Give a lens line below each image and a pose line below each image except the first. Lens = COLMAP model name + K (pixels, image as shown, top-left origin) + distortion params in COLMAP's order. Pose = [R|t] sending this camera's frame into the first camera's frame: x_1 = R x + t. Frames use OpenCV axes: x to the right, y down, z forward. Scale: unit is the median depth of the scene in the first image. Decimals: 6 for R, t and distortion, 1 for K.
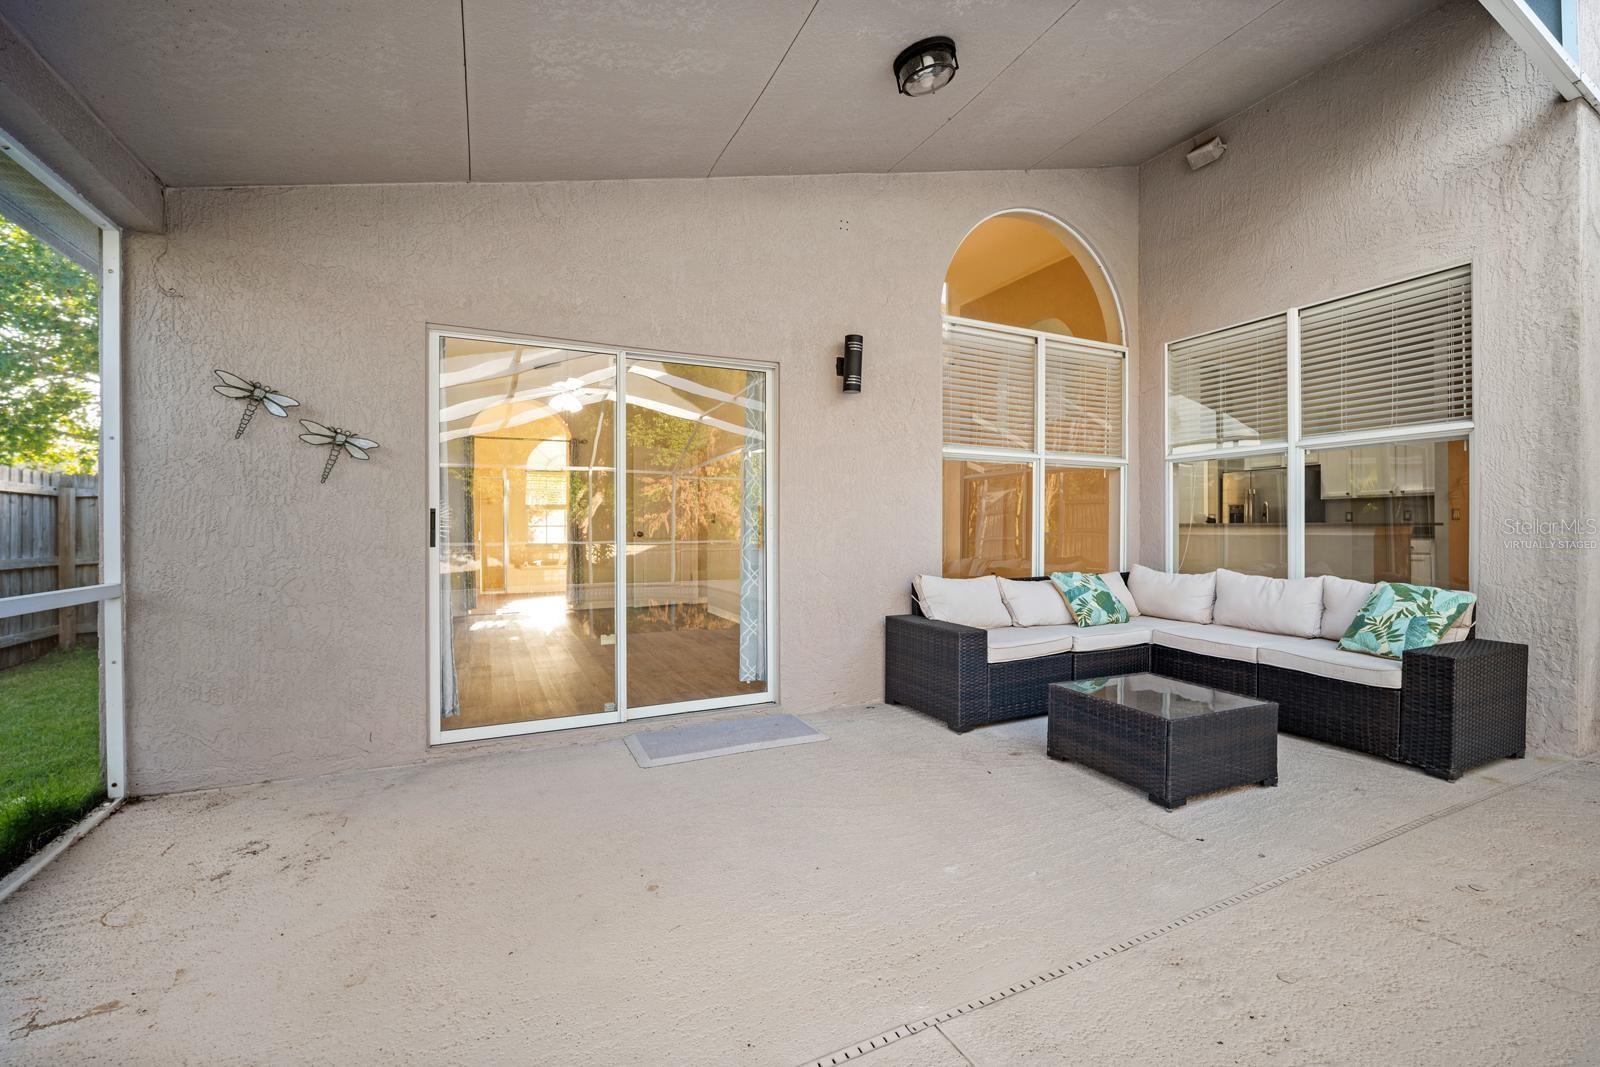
lens RADIAL K [[670.5, 0, 804.1], [0, 670.5, 533.0], [0, 0, 1]] dist [-0.015560, 0.000734]
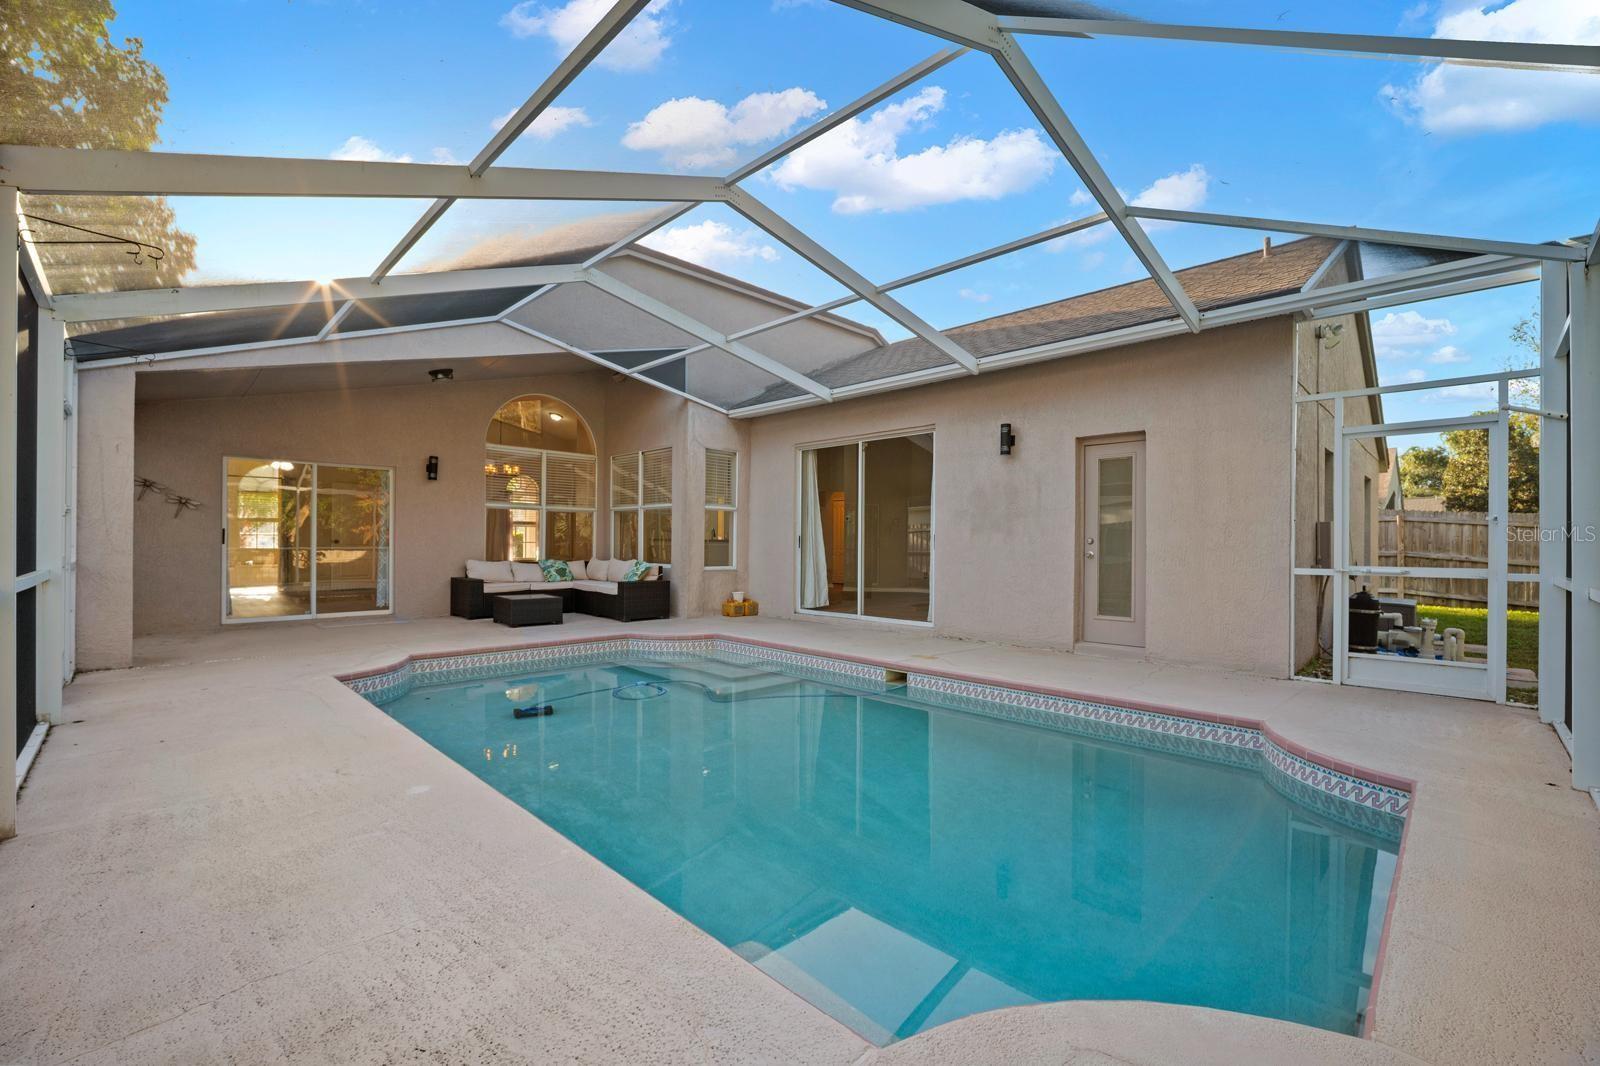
lens RADIAL K [[670.5, 0, 798.6], [0, 670.5, 536.2], [0, 0, 1]] dist [-0.015560, 0.000734]
pose [[0.943935, 0.012072, 0.329911, 0.485365], [-0.007555, 0.999859, -0.014970, 0.008426], [-0.330046, 0.011638, 0.943893, -1.528532]]
